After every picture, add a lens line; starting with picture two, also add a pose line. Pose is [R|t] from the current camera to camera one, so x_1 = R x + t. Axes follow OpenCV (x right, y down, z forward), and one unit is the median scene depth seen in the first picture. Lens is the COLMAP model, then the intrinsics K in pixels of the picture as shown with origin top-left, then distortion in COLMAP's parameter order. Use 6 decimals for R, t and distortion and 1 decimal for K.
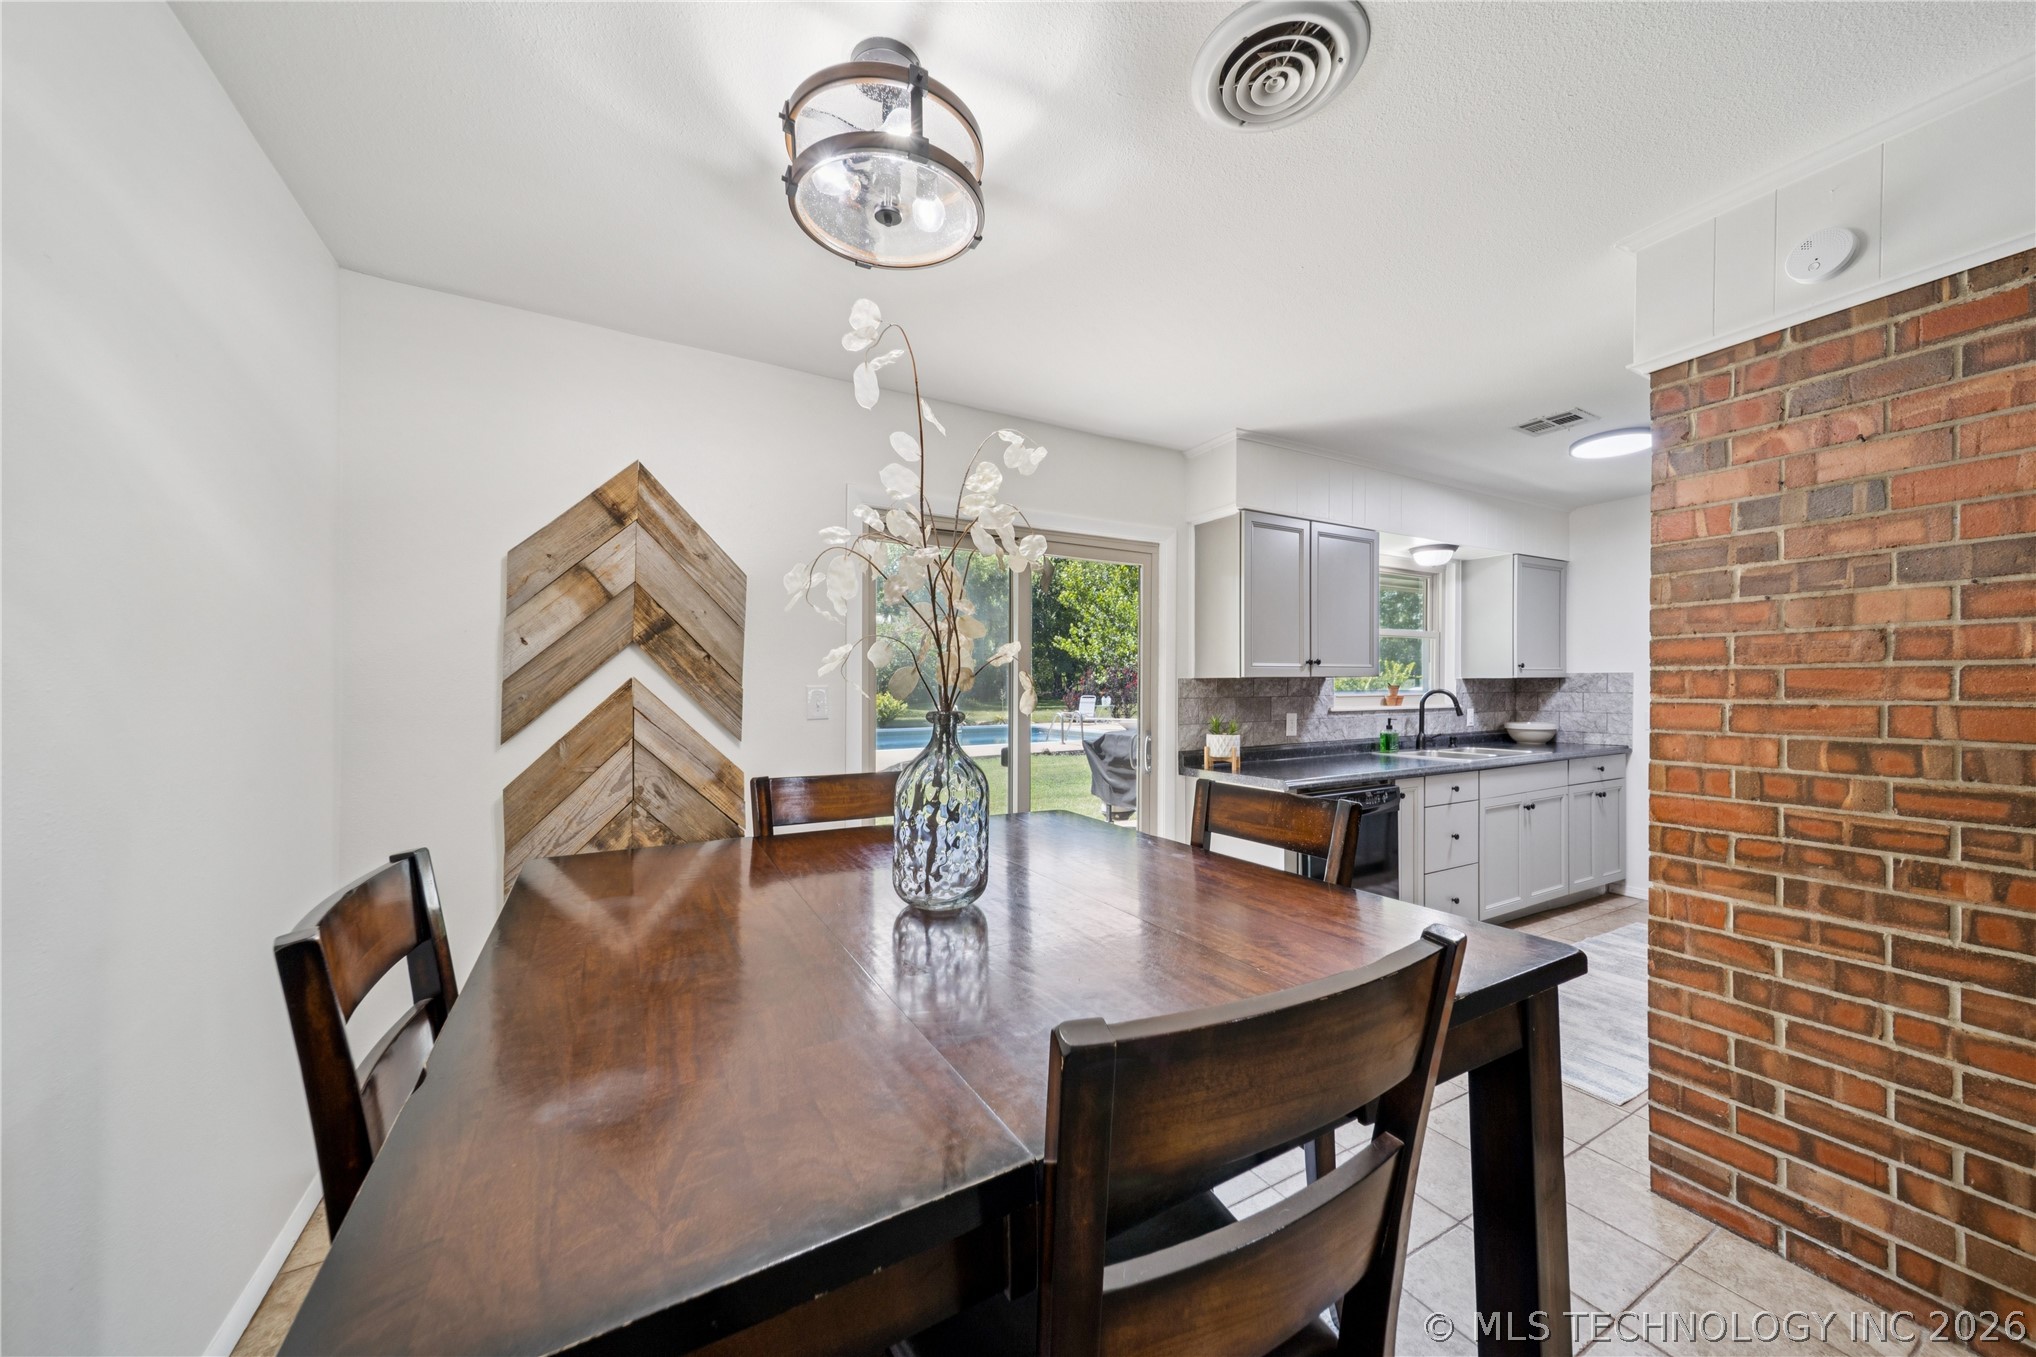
lens RADIAL K [[709.8, 0, 1021.9], [0, 709.8, 685.7], [0, 0, 1]] dist [0.016832, 0.000001]
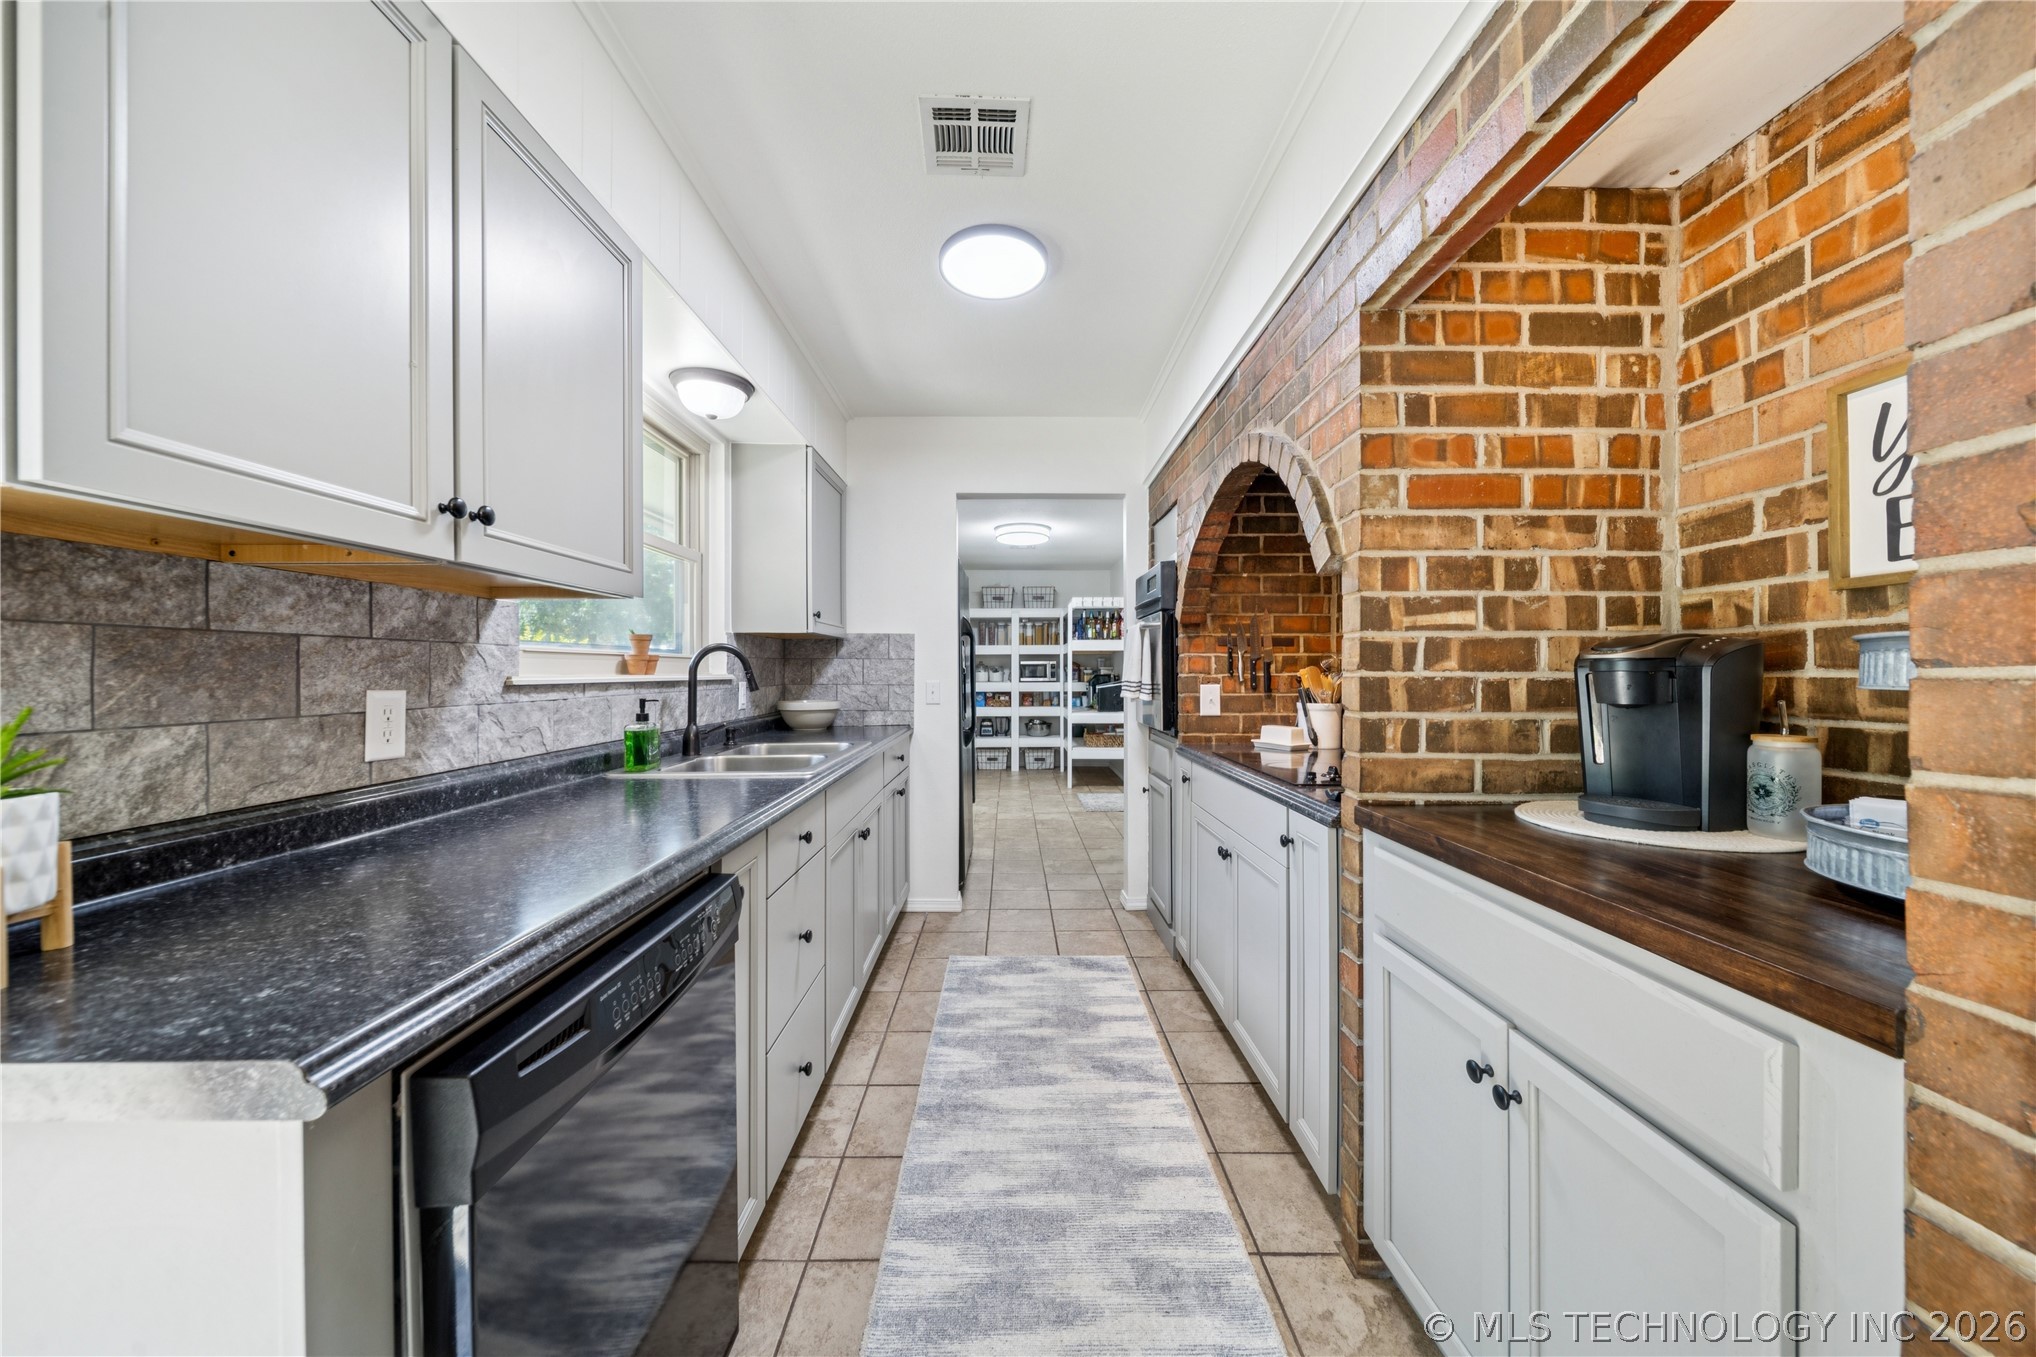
lens RADIAL K [[720.1, 0, 1017.8], [0, 720.1, 692.1], [0, 0, 1]] dist [0.001550, -0.002335]
pose [[0.485953, -0.021531, 0.873720, 0.196048], [-0.000832, 0.999685, 0.025098, 0.026284], [-0.873985, -0.012923, 0.485782, 0.497443]]
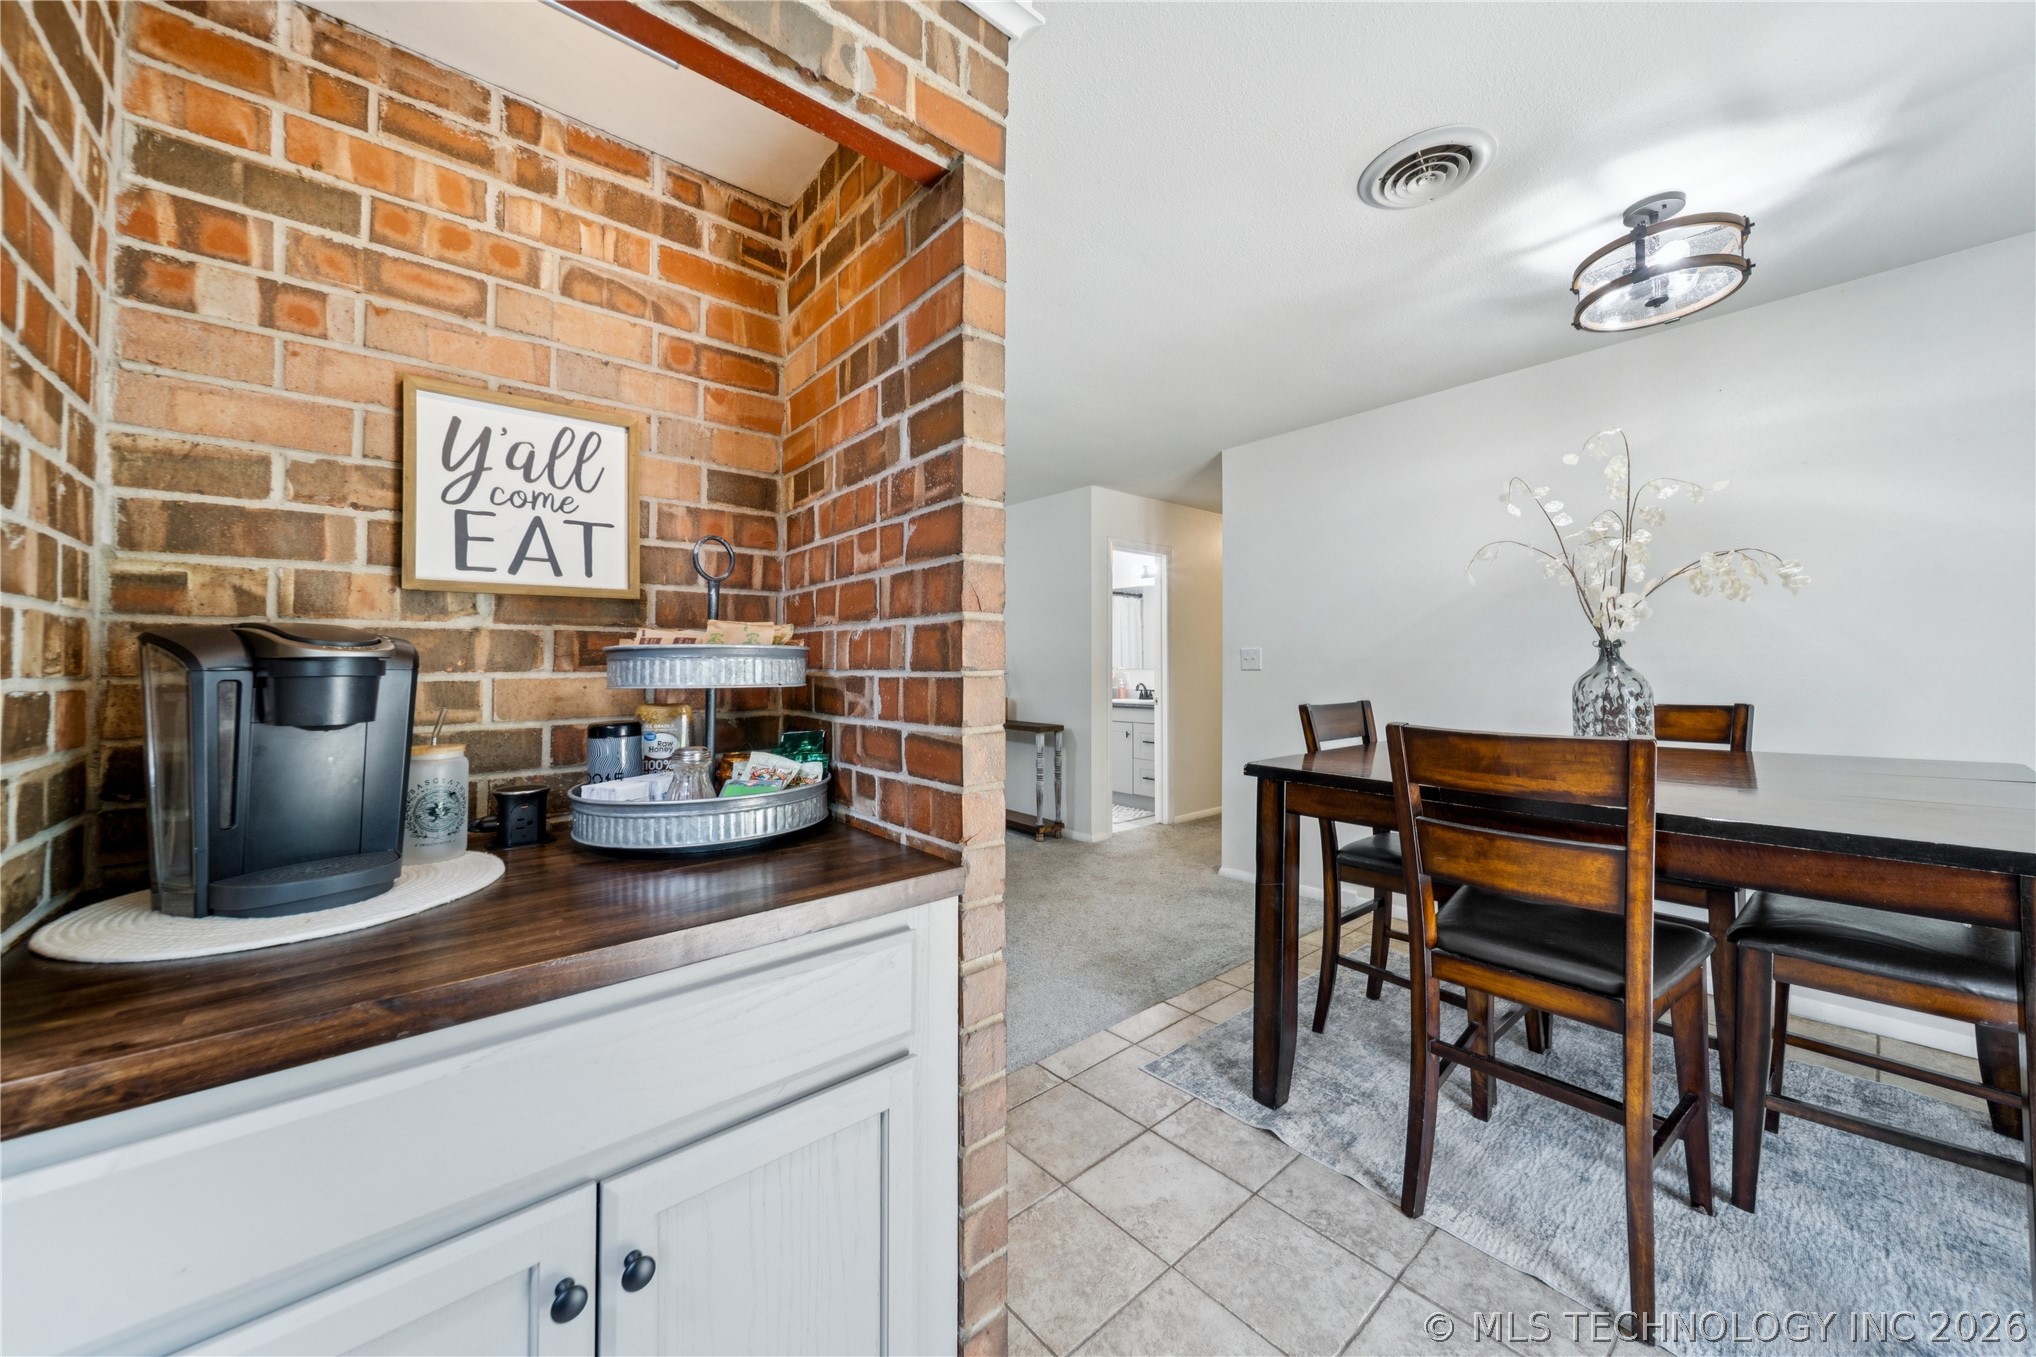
lens RADIAL K [[731.4, 0, 1014.2], [0, 731.4, 656.4], [0, 0, 1]] dist [-0.000379, -0.000146]
pose [[-0.980923, 0.002452, -0.194380, 0.406696], [0.005547, 0.999866, -0.015381, 0.023667], [0.194316, -0.016166, -0.980806, 0.646618]]
